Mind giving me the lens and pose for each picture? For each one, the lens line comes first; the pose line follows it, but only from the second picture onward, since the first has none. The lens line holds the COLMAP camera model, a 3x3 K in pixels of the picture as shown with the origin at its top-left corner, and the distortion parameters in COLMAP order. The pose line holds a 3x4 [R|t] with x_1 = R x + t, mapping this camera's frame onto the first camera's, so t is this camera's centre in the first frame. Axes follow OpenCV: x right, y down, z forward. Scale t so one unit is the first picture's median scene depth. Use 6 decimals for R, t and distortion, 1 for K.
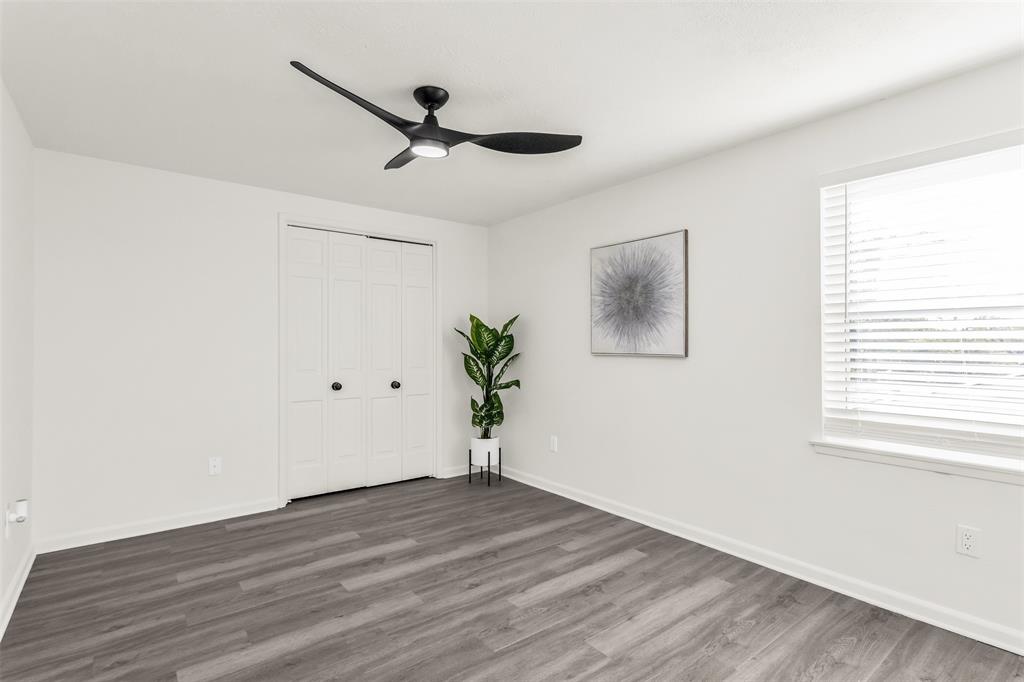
lens RADIAL K [[493.7, 0, 509.7], [0, 493.7, 340.5], [0, 0, 1]] dist [0.005718, -0.000036]
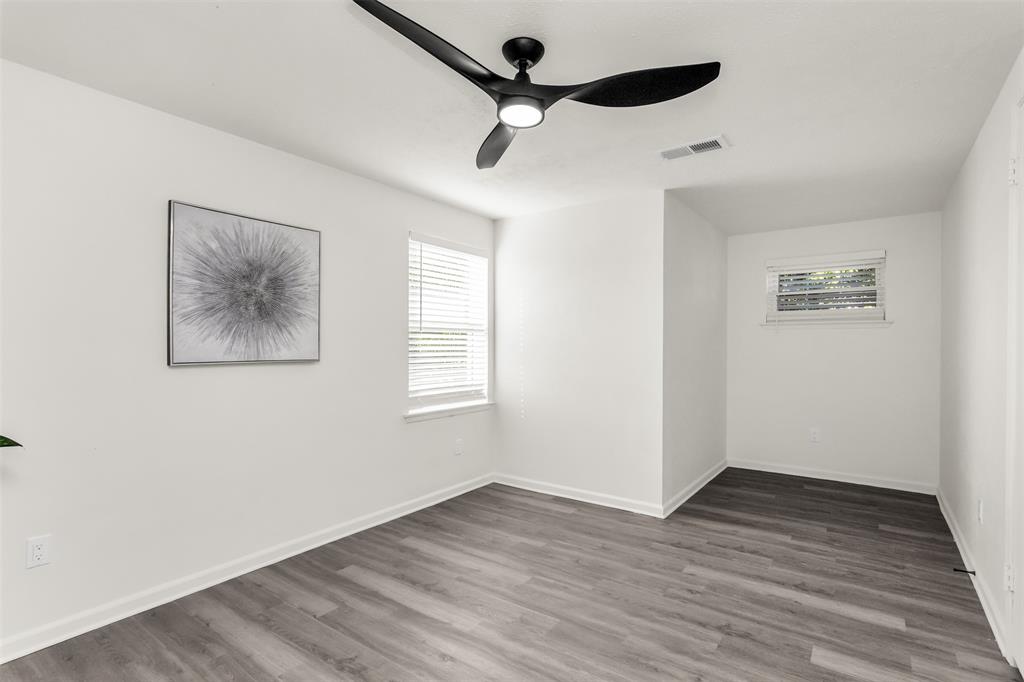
lens RADIAL K [[493.7, 0, 511.1], [0, 493.7, 344.7], [0, 0, 1]] dist [0.005718, -0.000036]
pose [[-0.270131, -0.000732, 0.962823, -0.654739], [-0.005685, 0.999983, -0.000835, -0.000941], [-0.962807, -0.005699, -0.270131, 0.851337]]
